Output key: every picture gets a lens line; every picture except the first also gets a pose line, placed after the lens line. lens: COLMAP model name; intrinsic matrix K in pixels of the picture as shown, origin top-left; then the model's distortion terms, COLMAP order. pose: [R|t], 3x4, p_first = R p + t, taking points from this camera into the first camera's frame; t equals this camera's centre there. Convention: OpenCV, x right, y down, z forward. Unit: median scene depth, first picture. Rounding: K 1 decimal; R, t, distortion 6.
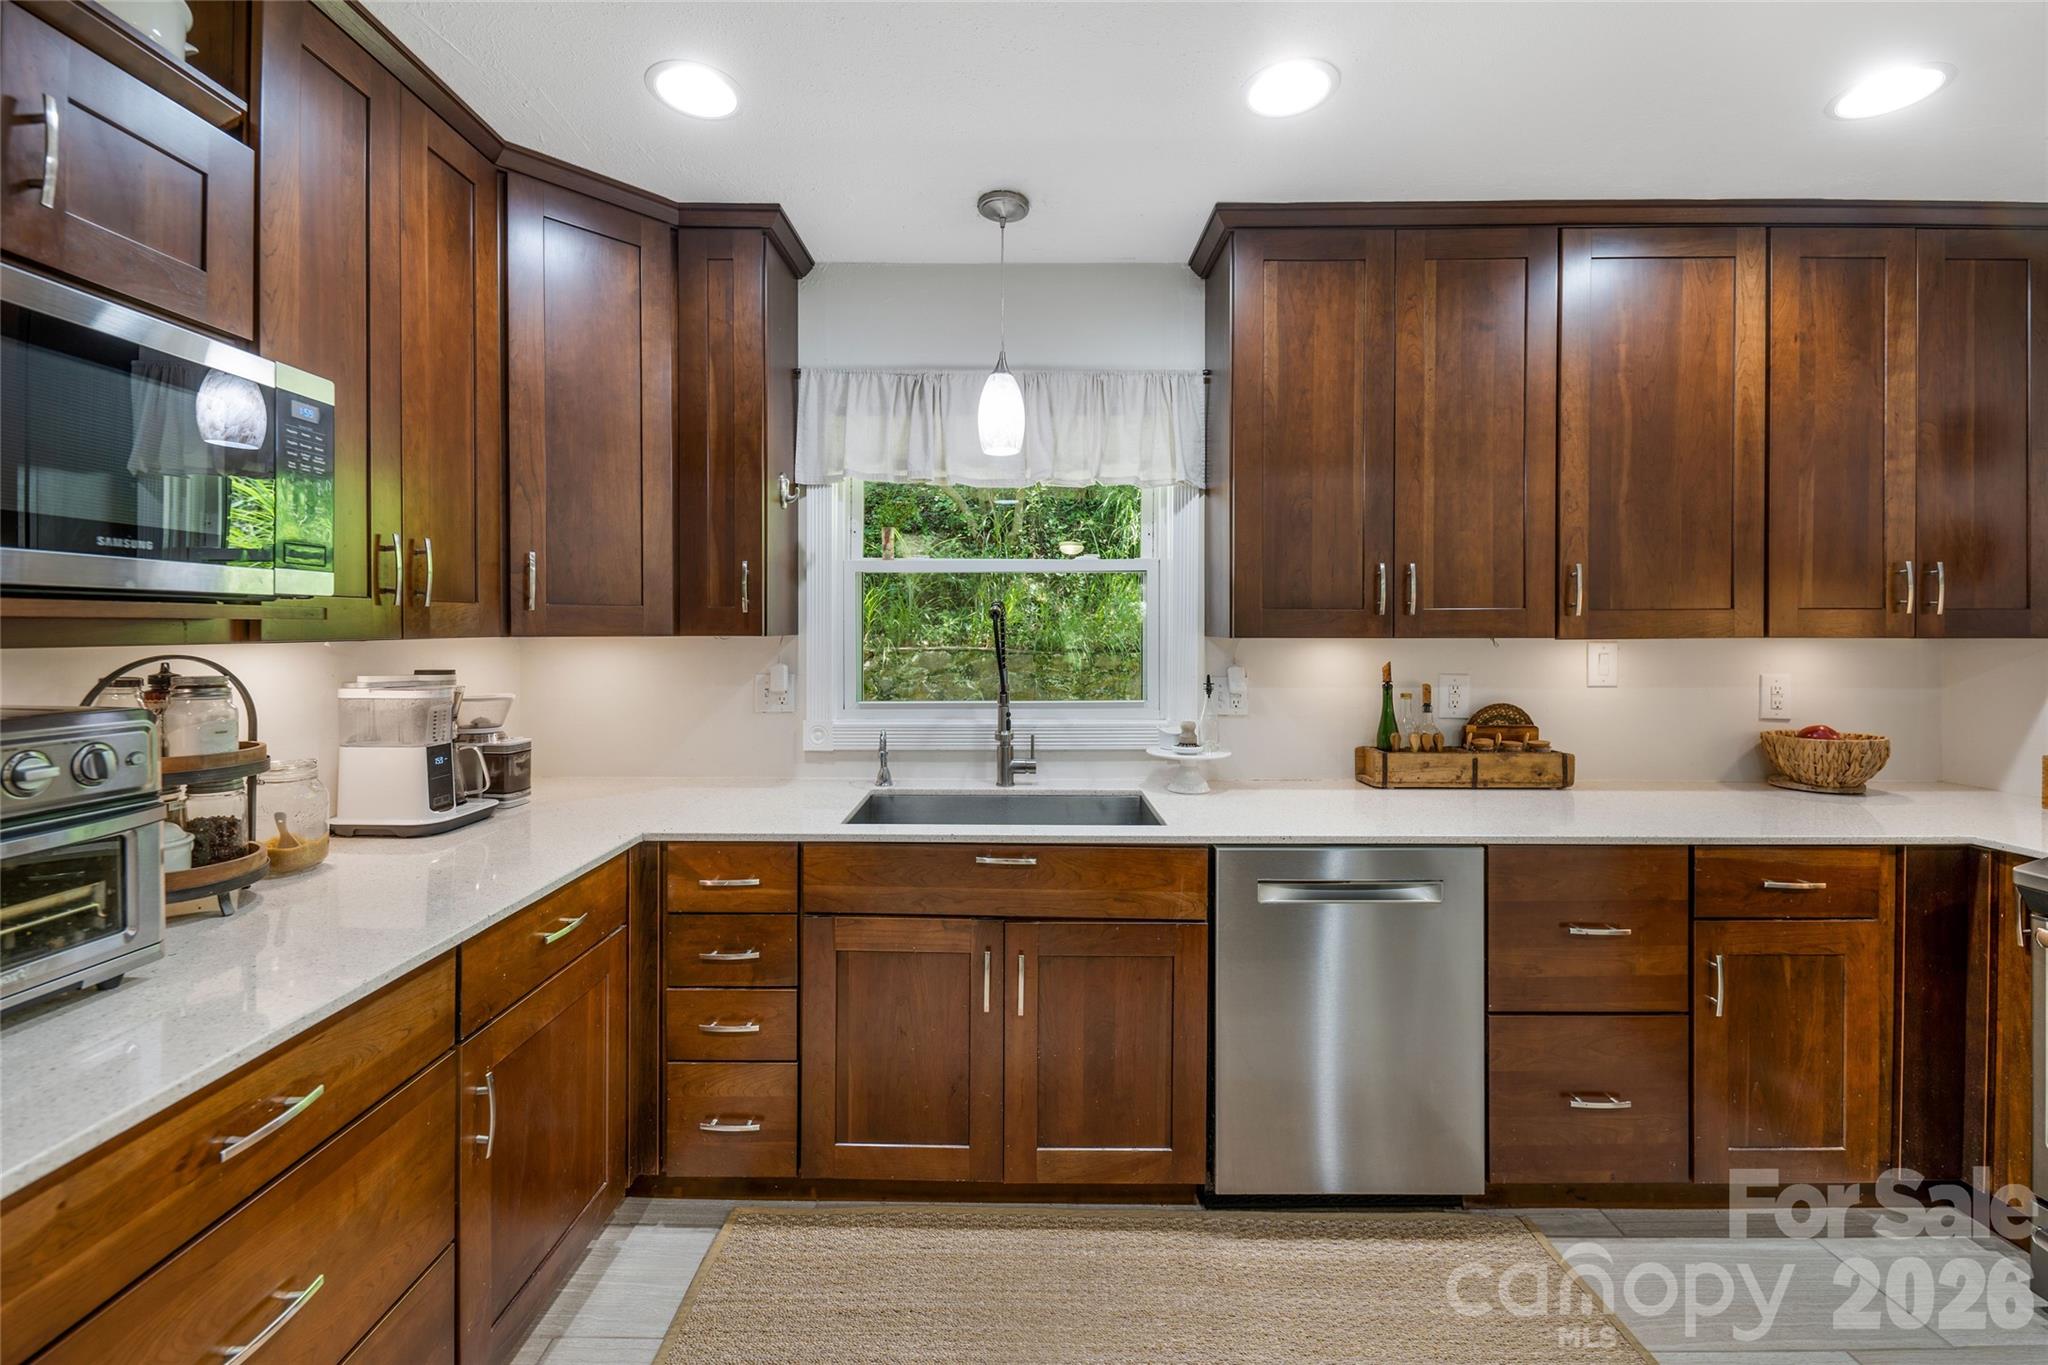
lens RADIAL K [[821.1, 0, 1001.3], [0, 821.1, 636.6], [0, 0, 1]] dist [0.011647, -0.006438]
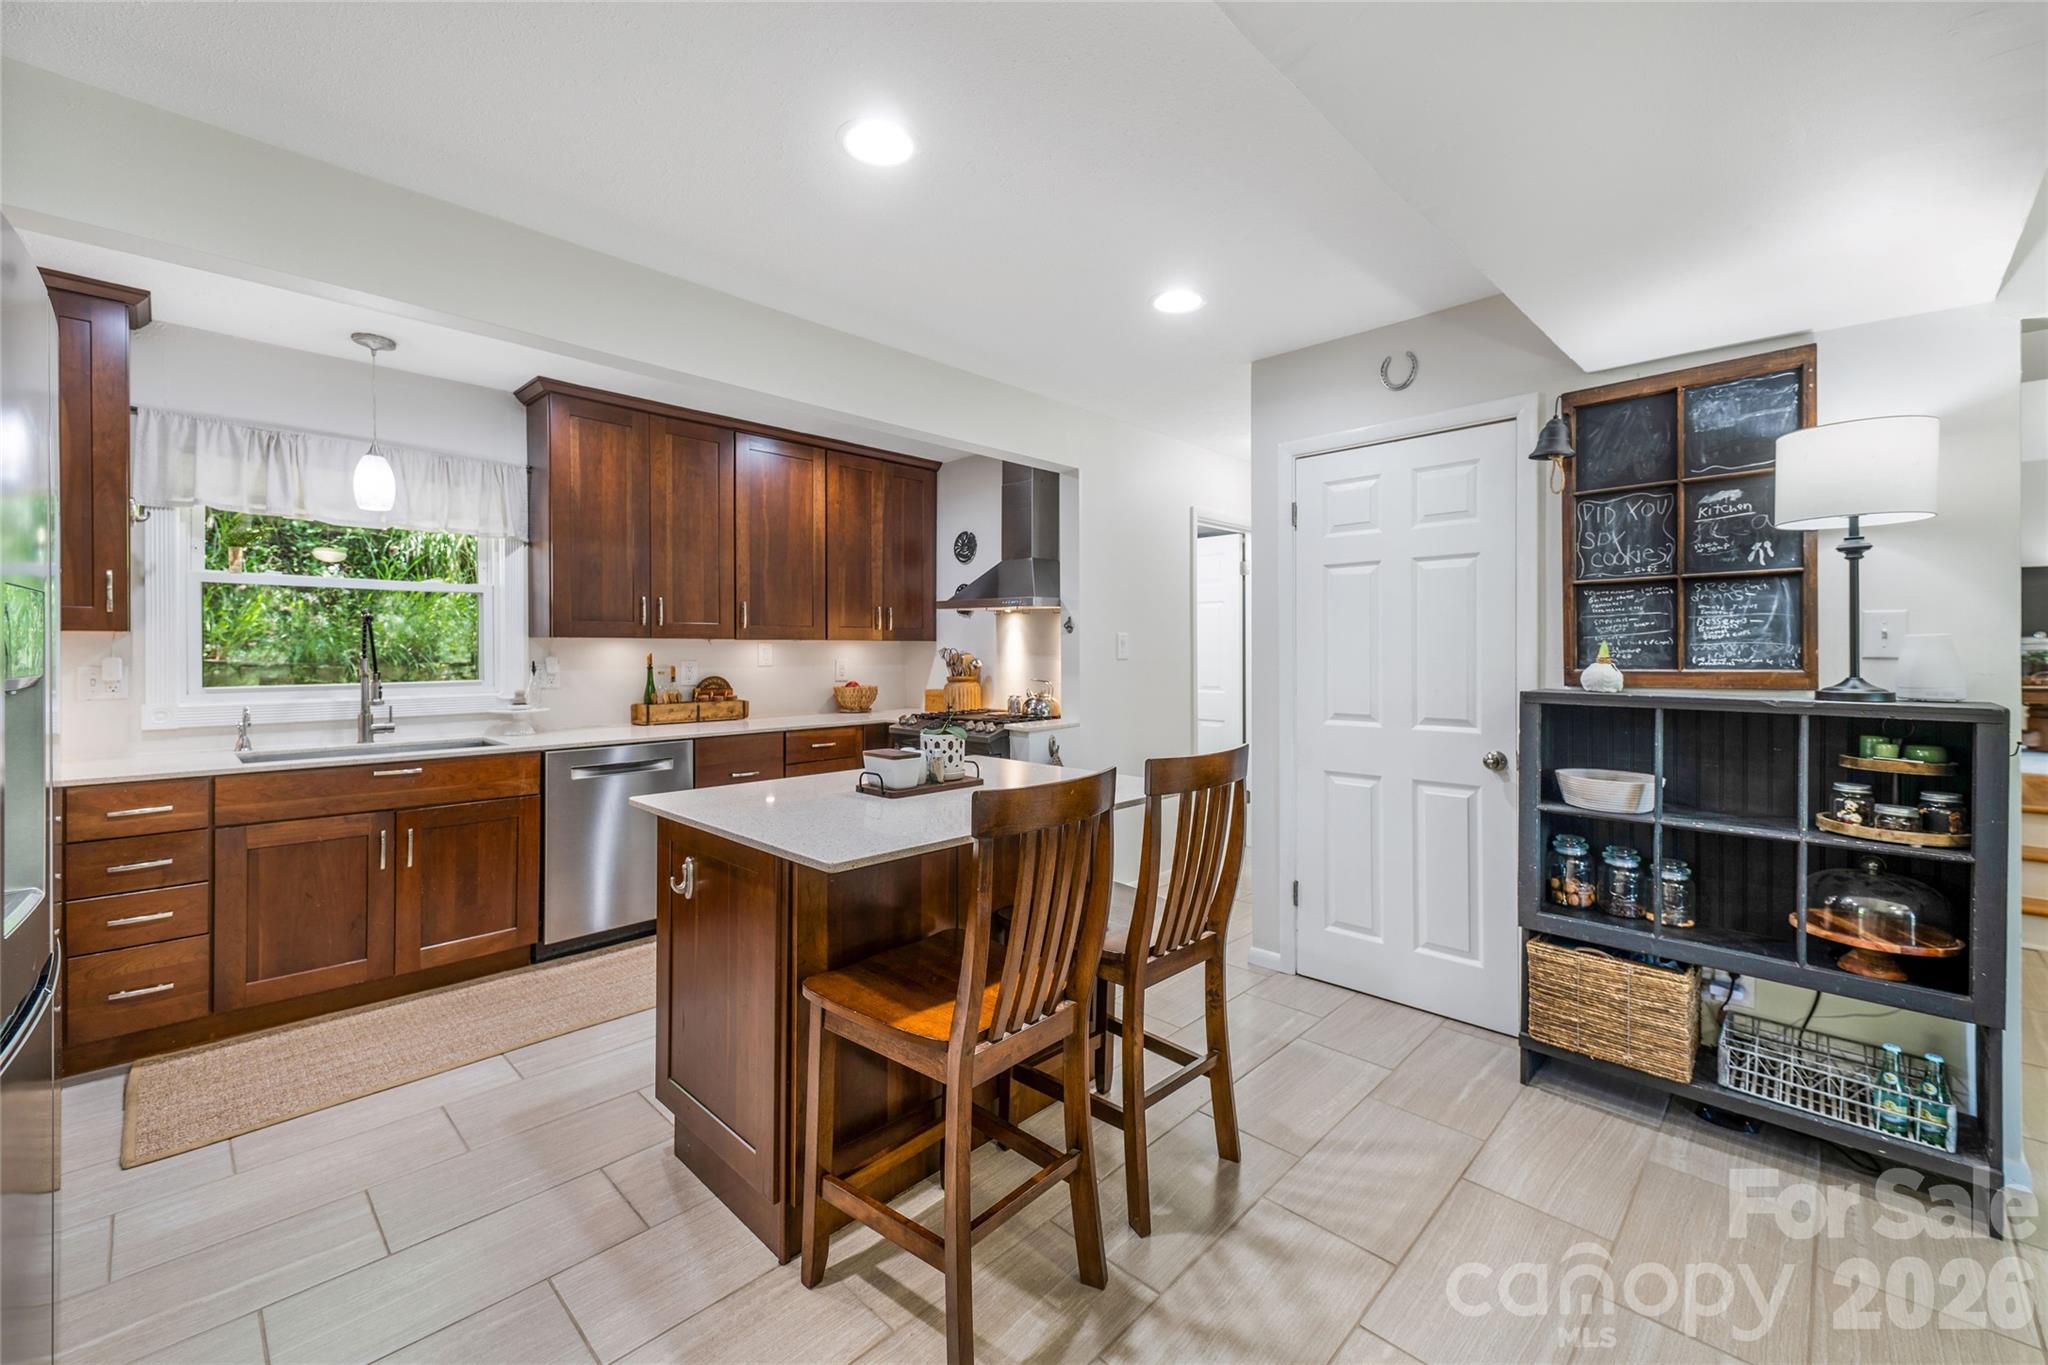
lens RADIAL K [[821.1, 0, 1043.7], [0, 821.1, 652.0], [0, 0, 1]] dist [0.011647, -0.006438]
pose [[0.669153, -0.003374, 0.743117, -0.291078], [0.006709, 0.999976, -0.001501, 0.040569], [-0.743094, 0.005991, 0.669160, -0.857314]]
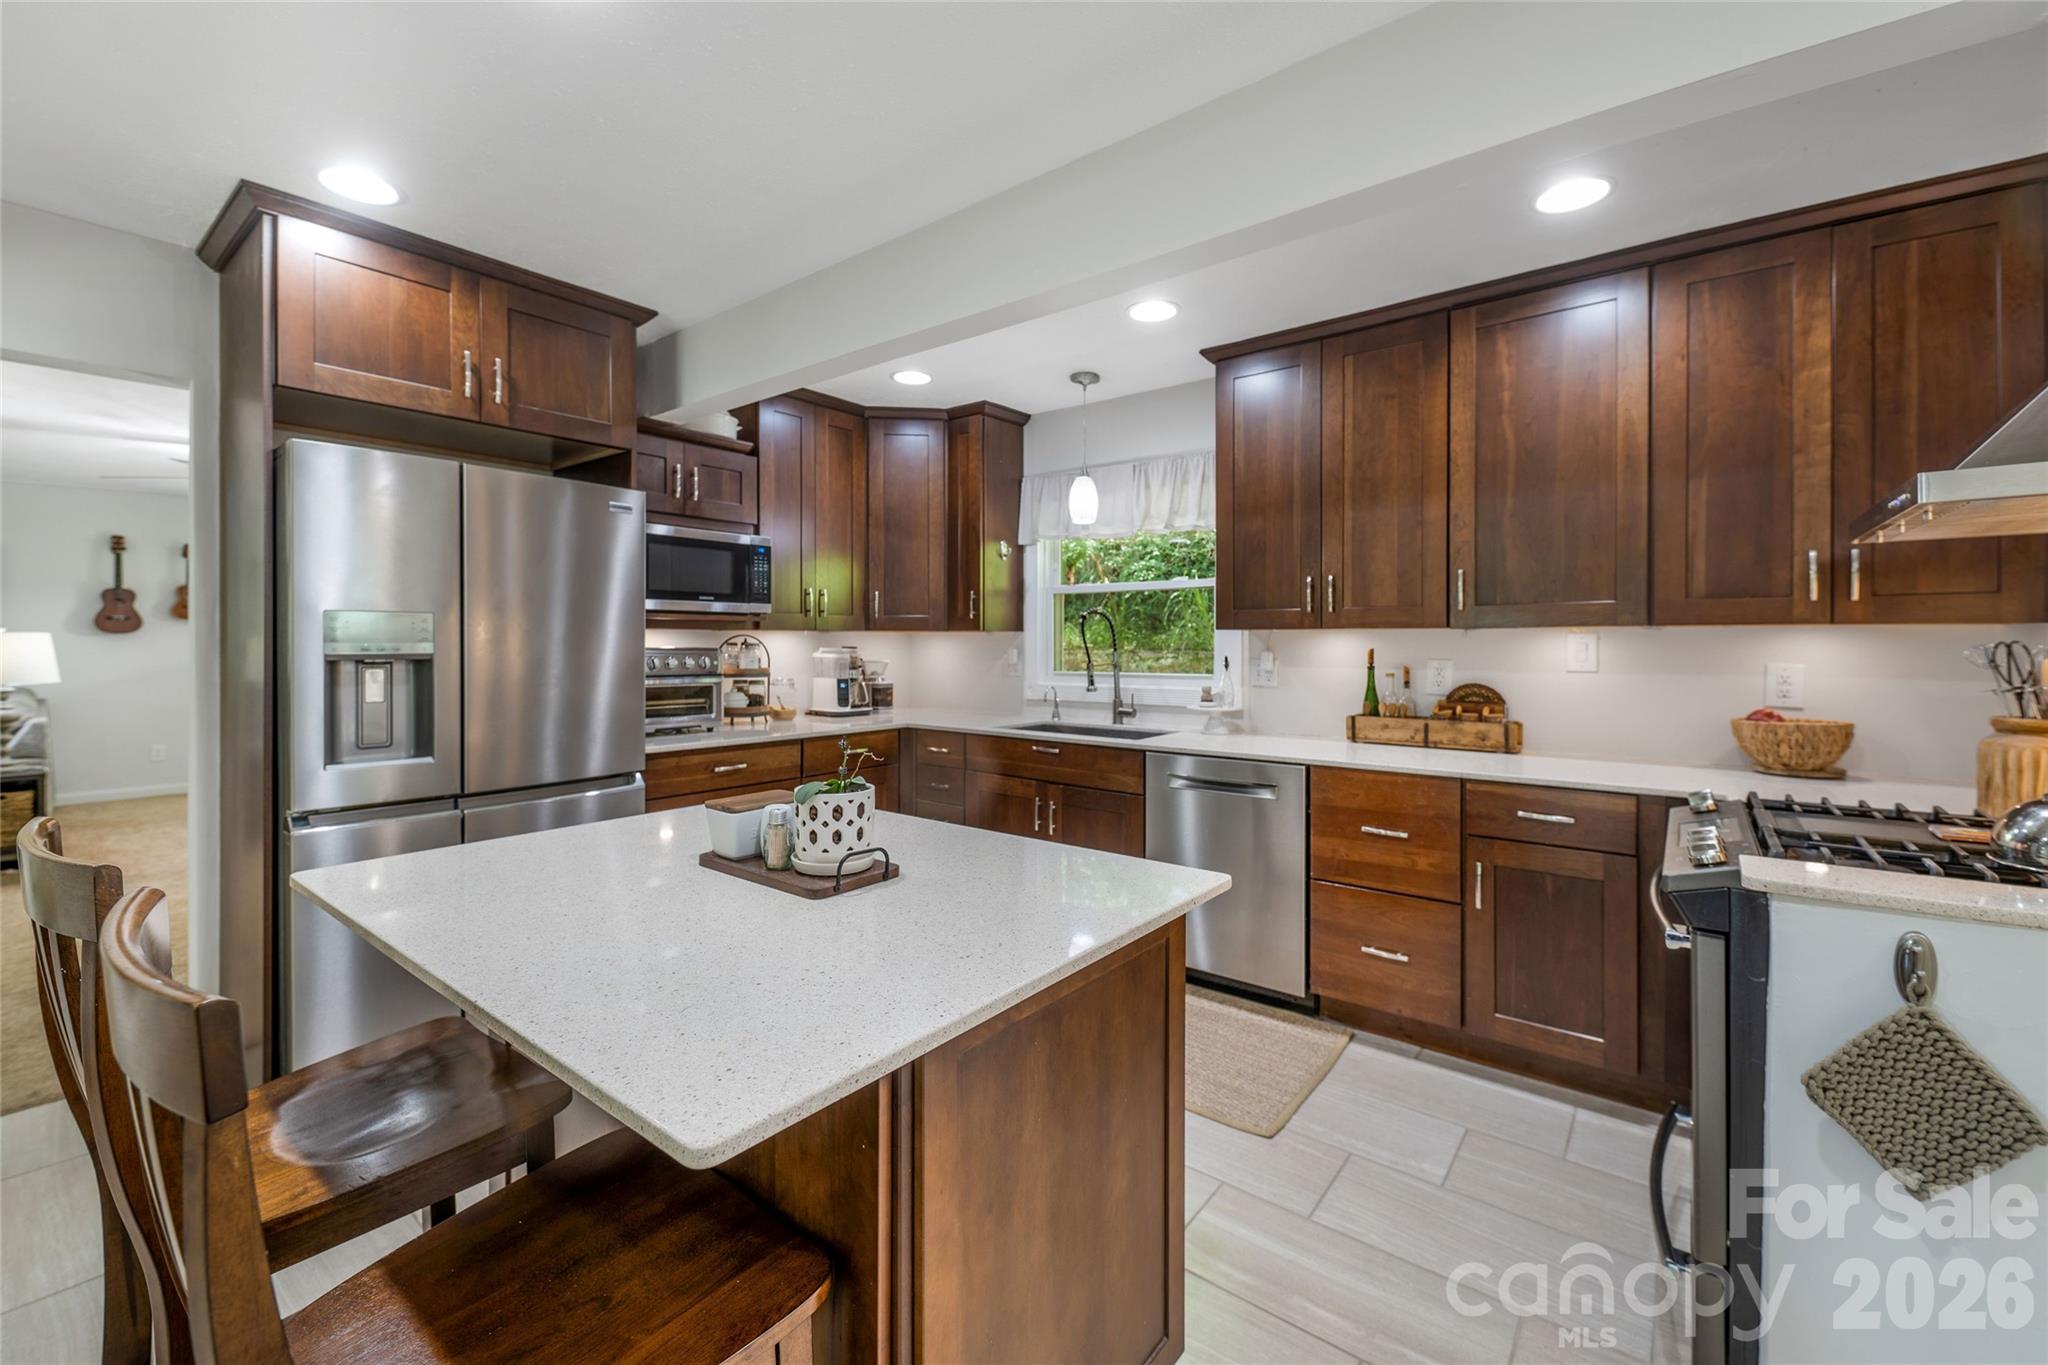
lens RADIAL K [[821.1, 0, 1017.0], [0, 821.1, 643.3], [0, 0, 1]] dist [0.011647, -0.006438]
pose [[0.791049, 0.000817, -0.611752, 0.925549], [-0.006549, 0.999953, -0.007134, 0.039803], [0.611718, 0.009650, 0.791017, -0.432364]]
